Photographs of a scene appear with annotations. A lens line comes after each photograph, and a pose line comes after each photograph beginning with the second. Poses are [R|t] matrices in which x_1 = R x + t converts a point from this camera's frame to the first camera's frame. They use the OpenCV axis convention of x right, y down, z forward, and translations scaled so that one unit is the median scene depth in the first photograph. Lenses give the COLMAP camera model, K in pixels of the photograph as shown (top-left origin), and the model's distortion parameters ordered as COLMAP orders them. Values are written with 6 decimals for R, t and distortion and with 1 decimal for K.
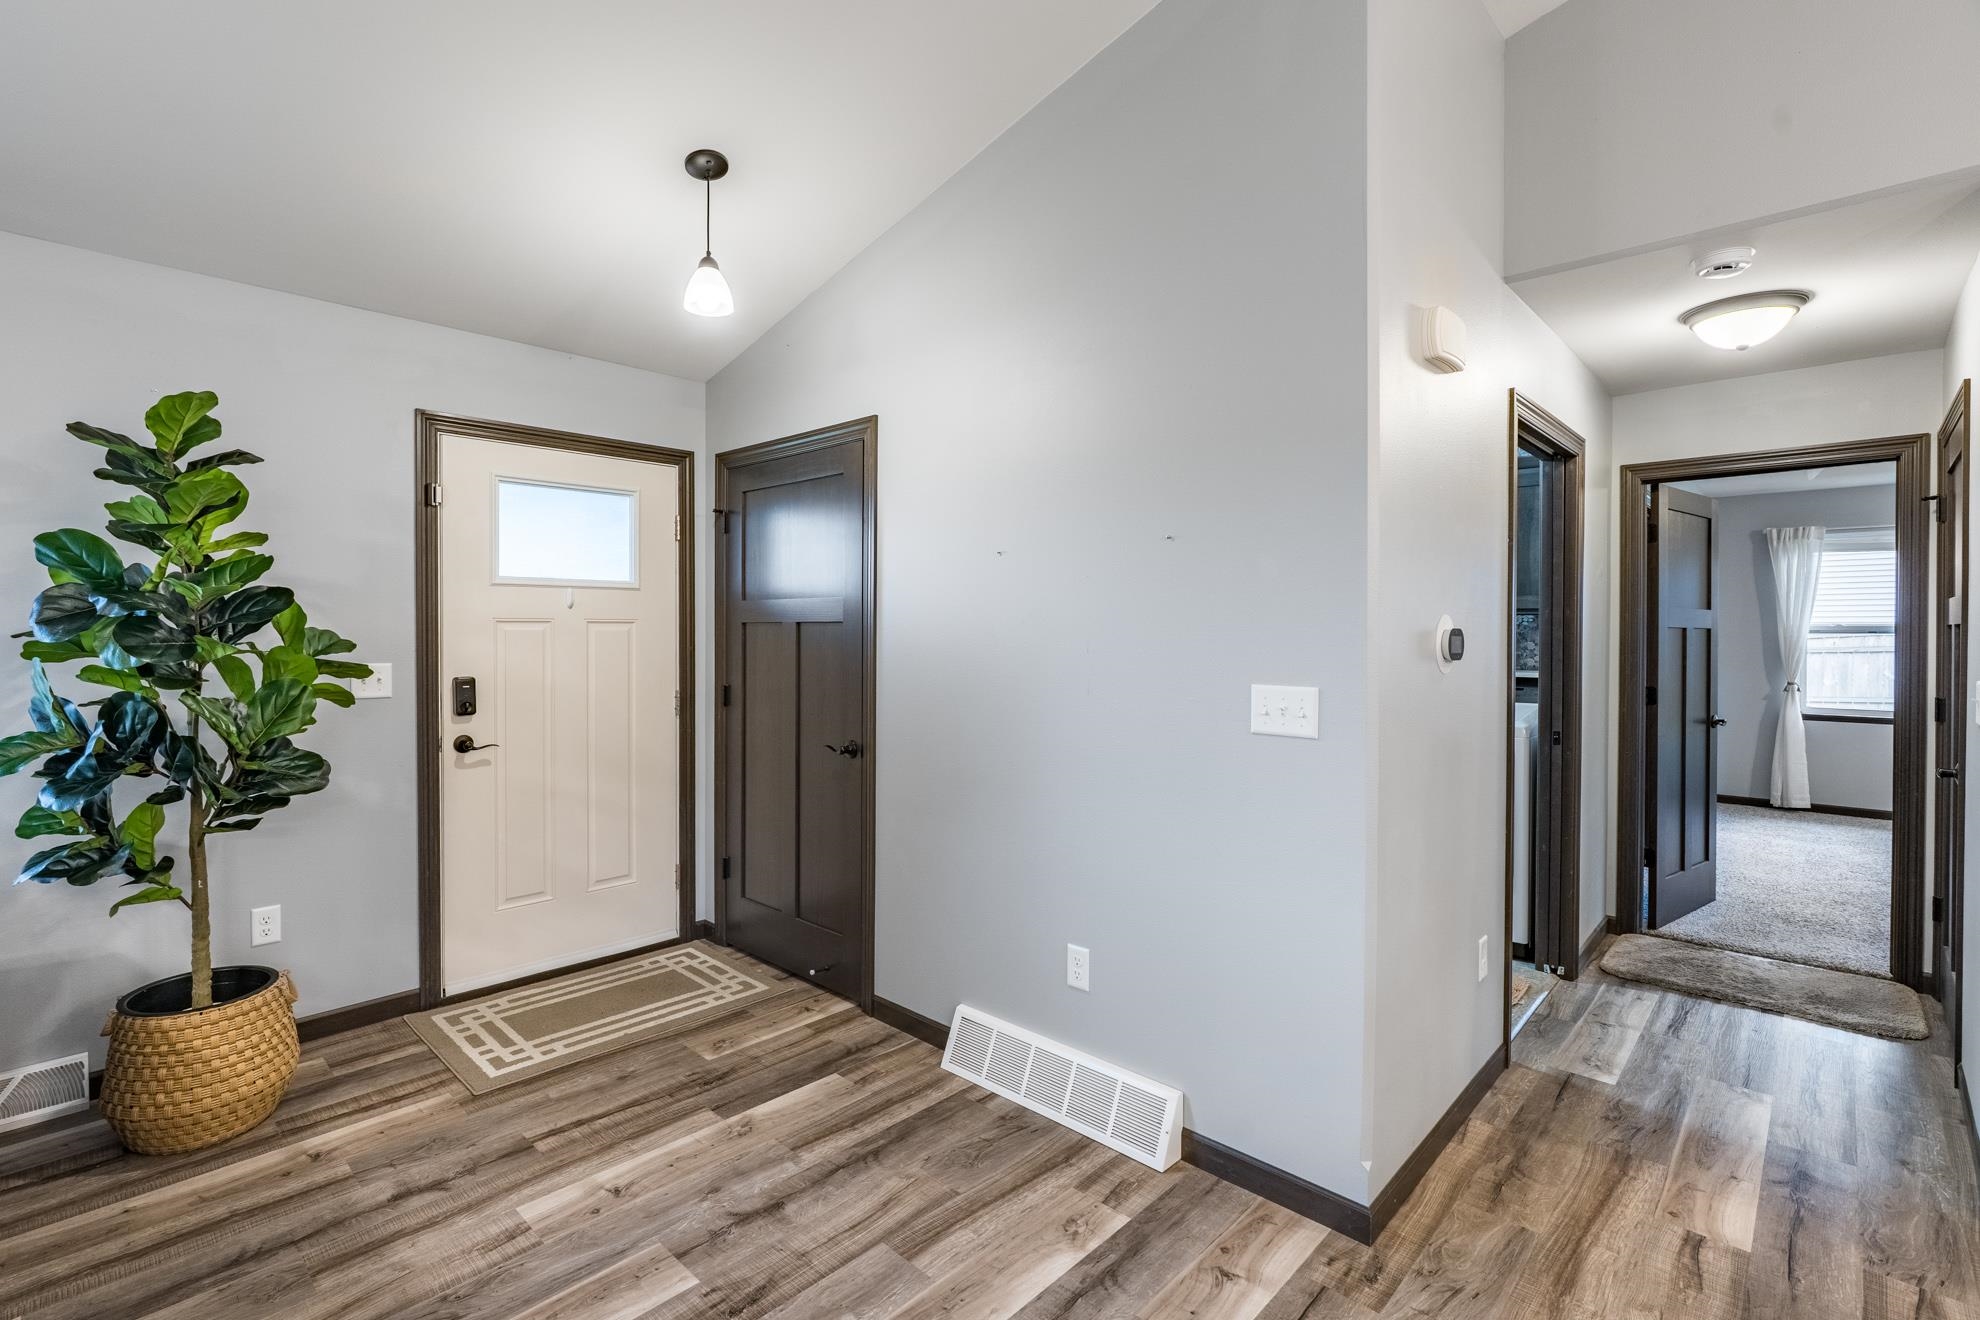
lens RADIAL K [[900.8, 0, 986.5], [0, 900.8, 640.6], [0, 0, 1]] dist [-0.004751, 0.000490]
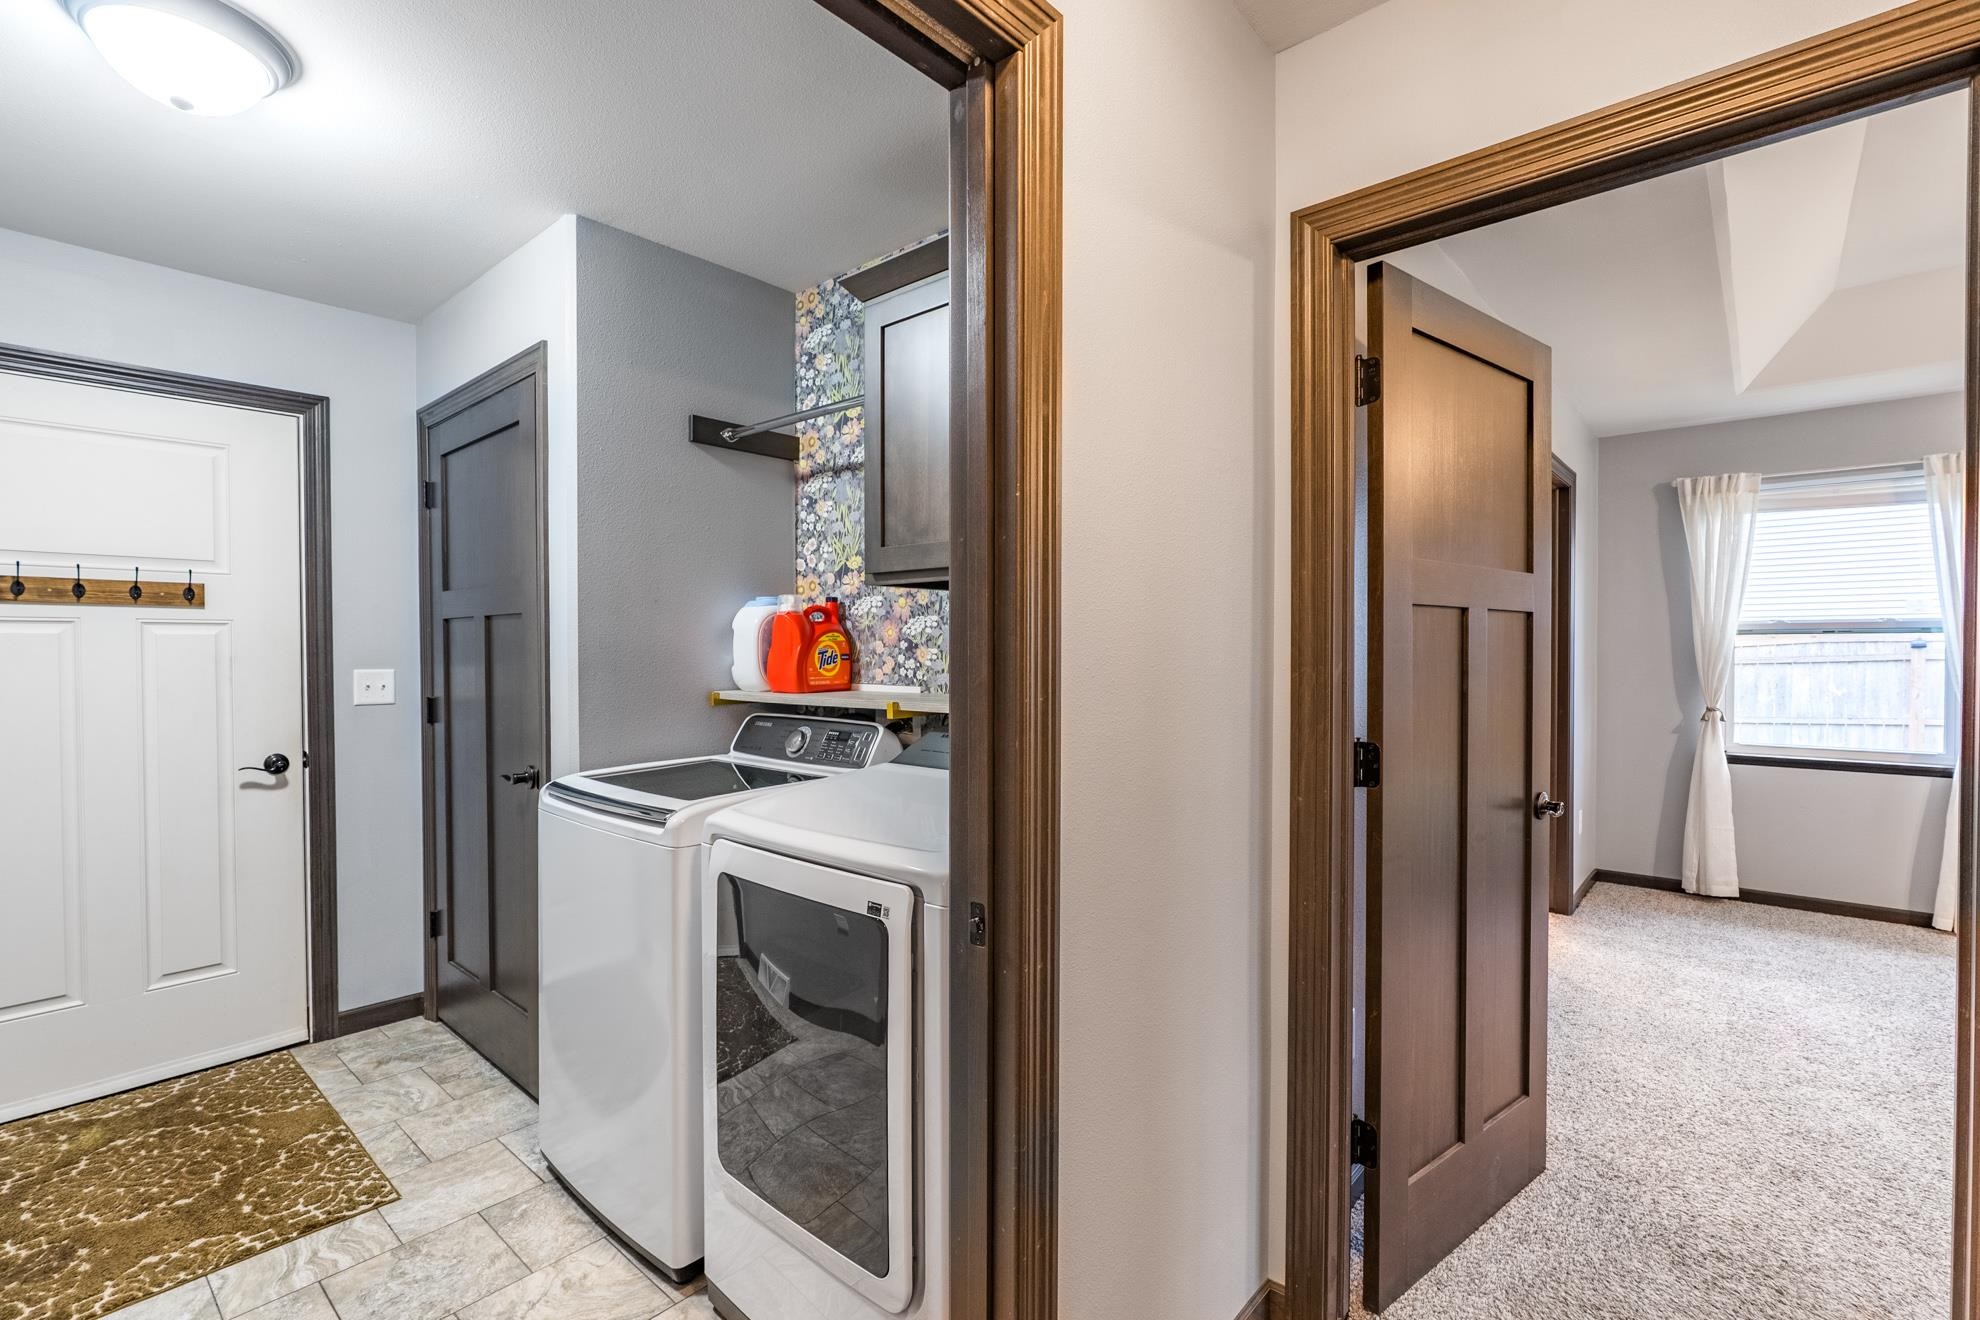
lens RADIAL K [[900.8, 0, 1001.4], [0, 900.8, 650.2], [0, 0, 1]] dist [-0.004751, 0.000490]
pose [[0.998695, 0.001180, 0.051050, 0.133006], [-0.001163, 0.999999, -0.000368, 0.001896], [-0.051050, 0.000308, 0.998696, 0.142788]]
